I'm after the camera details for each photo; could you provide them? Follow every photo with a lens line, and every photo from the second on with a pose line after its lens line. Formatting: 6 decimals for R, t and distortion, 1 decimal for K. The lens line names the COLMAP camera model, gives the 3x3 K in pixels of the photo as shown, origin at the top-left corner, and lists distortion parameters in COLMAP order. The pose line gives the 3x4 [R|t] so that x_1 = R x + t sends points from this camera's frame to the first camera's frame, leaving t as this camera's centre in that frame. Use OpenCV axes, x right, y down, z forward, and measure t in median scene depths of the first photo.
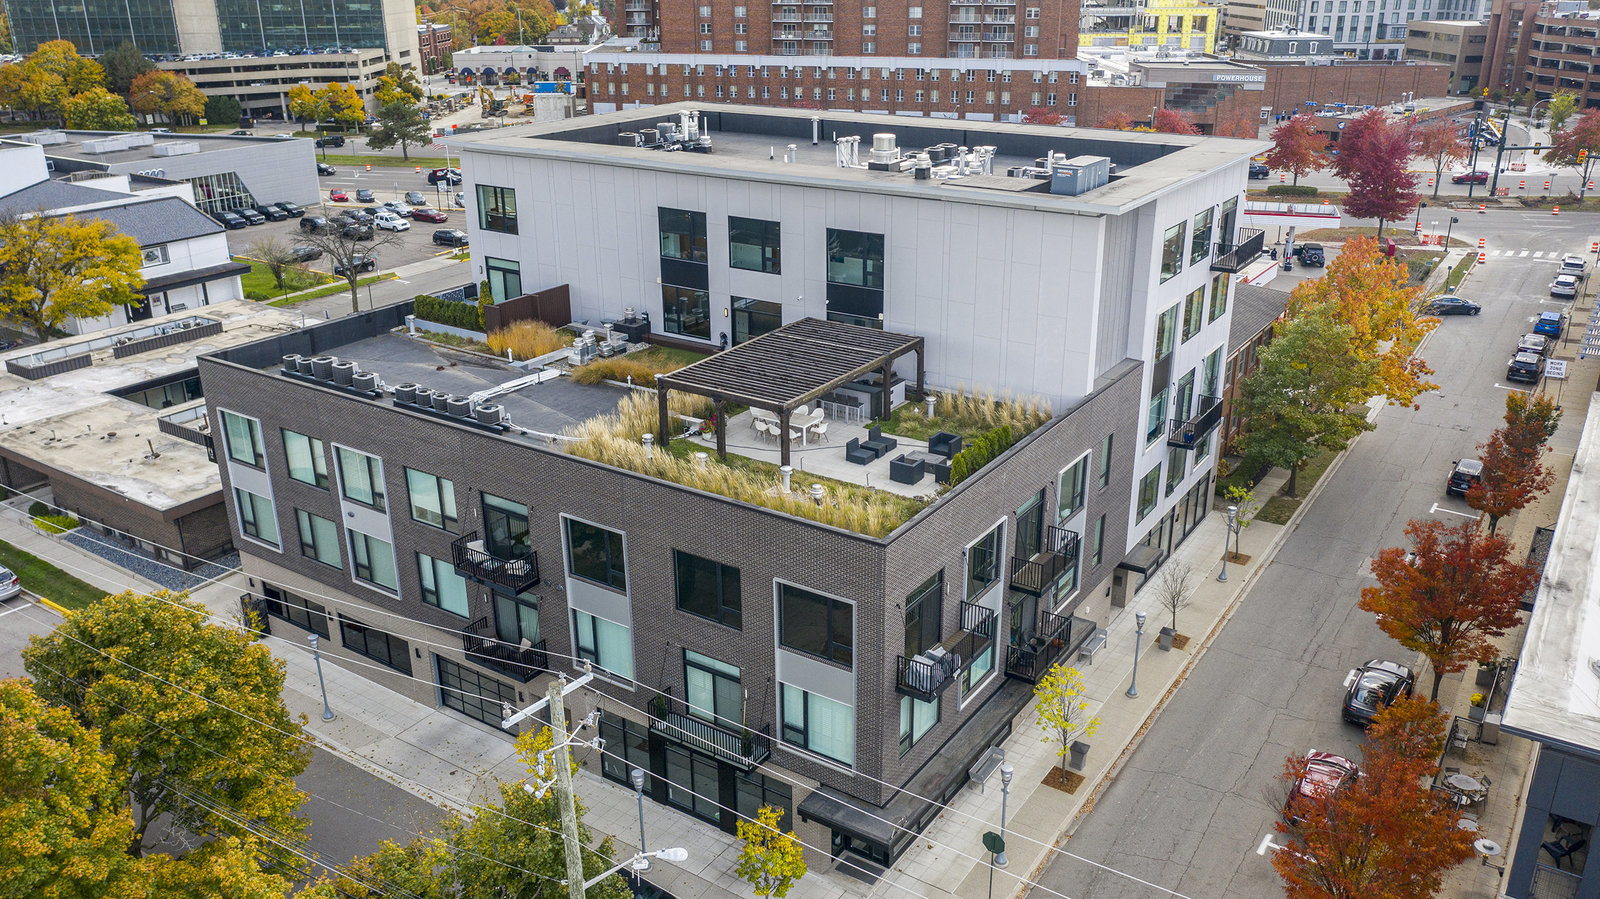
lens RADIAL K [[1248.1, 0, 800.0], [0, 1248.1, 449.5], [0, 0, 1]] dist [-0.013083, 0.001604]
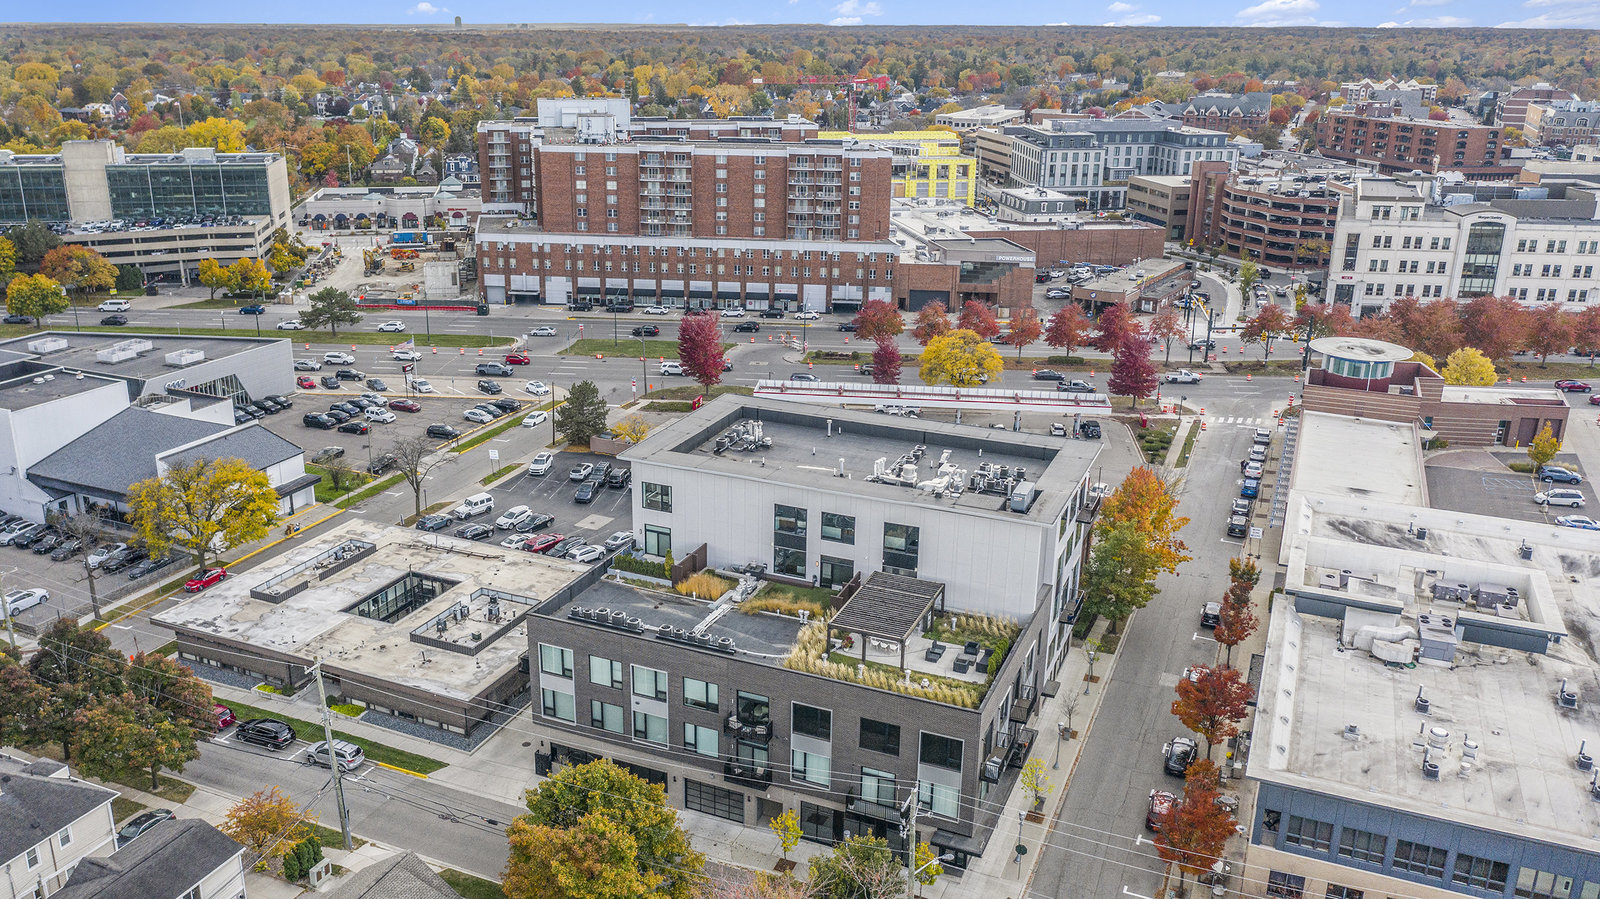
lens RADIAL K [[1248.1, 0, 800.0], [0, 1248.1, 449.5], [0, 0, 1]] dist [-0.013083, 0.001604]
pose [[0.980494, -0.035584, 0.193300, -0.332776], [0.045179, 0.997944, -0.045456, -0.154003], [-0.191285, 0.053302, 0.980086, -0.566145]]
